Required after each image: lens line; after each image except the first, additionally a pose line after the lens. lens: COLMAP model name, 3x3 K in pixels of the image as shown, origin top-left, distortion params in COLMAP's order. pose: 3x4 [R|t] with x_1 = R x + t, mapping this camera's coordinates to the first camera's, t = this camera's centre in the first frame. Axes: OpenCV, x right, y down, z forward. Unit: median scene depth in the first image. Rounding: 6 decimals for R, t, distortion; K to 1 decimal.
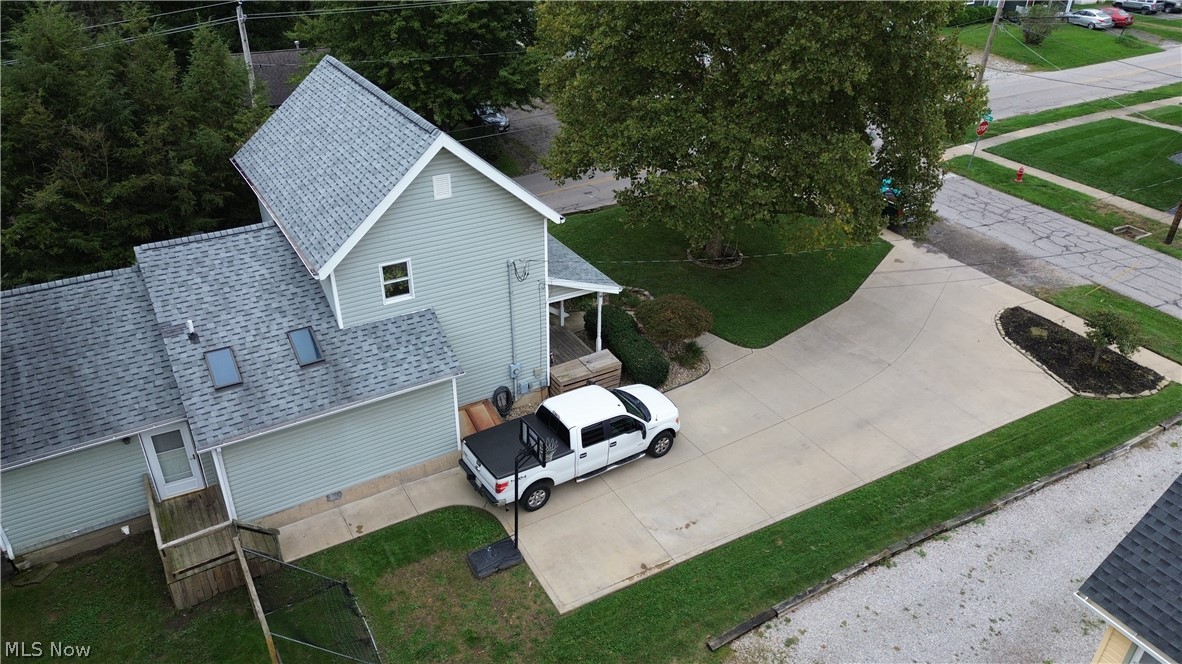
lens RADIAL K [[838.5, 0, 594.2], [0, 838.5, 330.1], [0, 0, 1]] dist [0.061915, -0.050176]
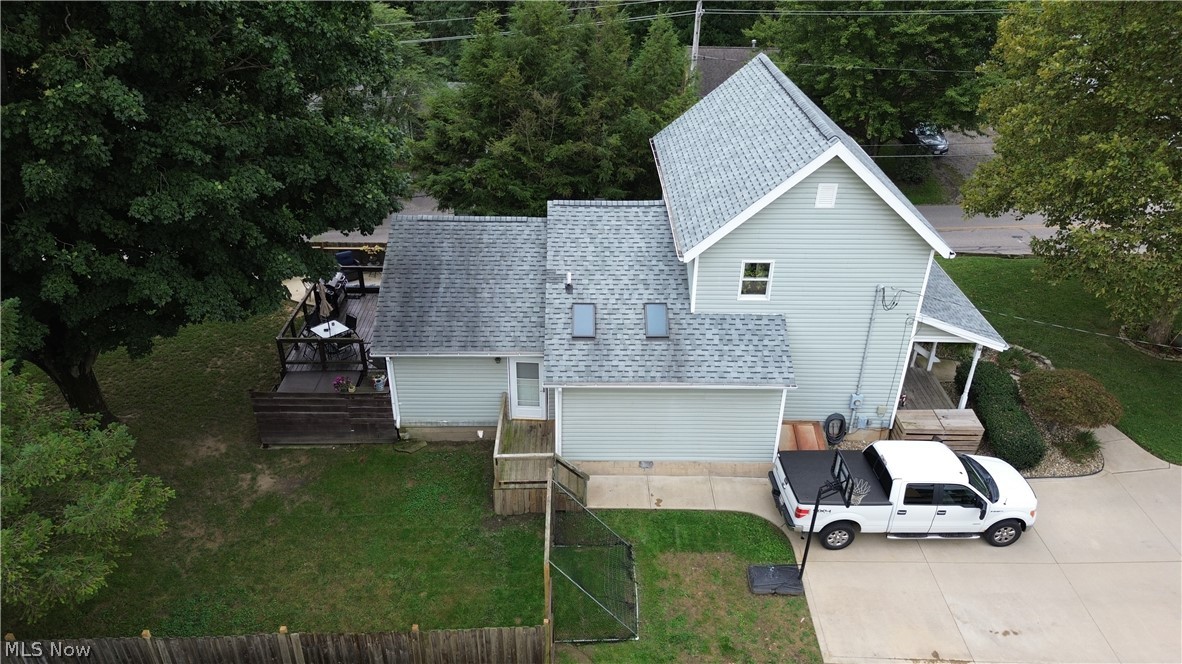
lens RADIAL K [[838.5, 0, 585.7], [0, 838.5, 331.3], [0, 0, 1]] dist [0.061915, -0.050176]
pose [[0.860434, 0.252727, -0.442474, 0.048145], [-0.255196, 0.965318, 0.055105, -0.002491], [0.441054, 0.065504, 0.895087, 0.016602]]
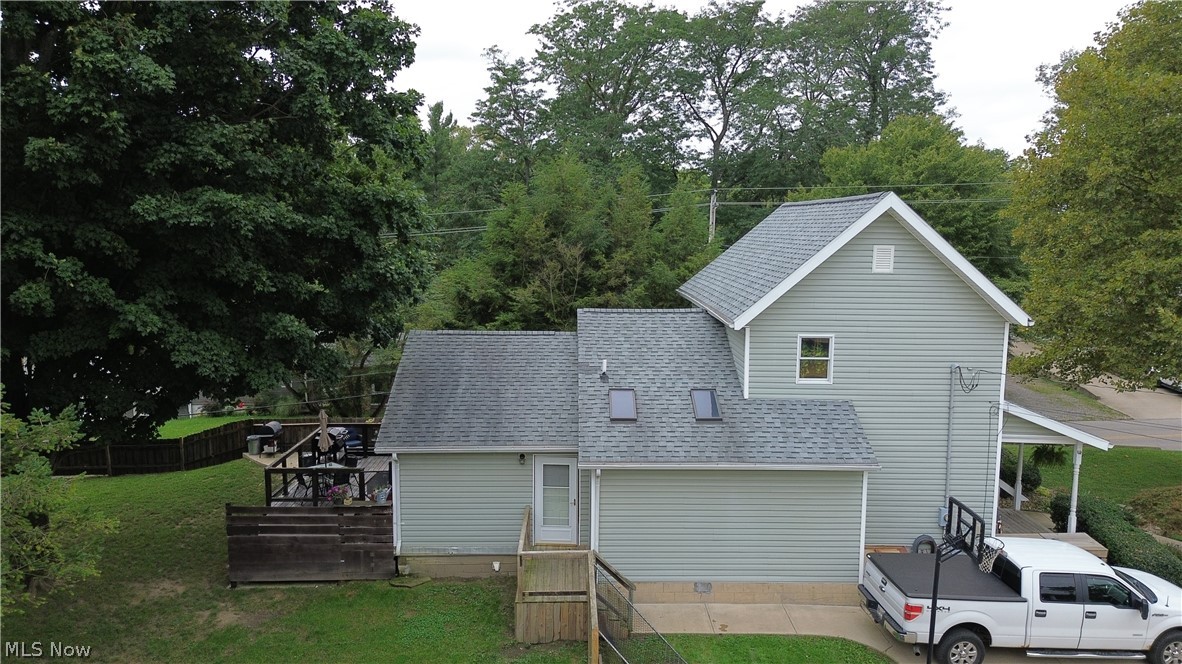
lens RADIAL K [[838.5, 0, 586.3], [0, 838.5, 327.5], [0, 0, 1]] dist [0.061915, -0.050176]
pose [[0.863451, 0.055123, -0.501412, 0.003245], [-0.248432, 0.911572, -0.327594, 0.258211], [0.439016, 0.407428, 0.800792, 0.155459]]
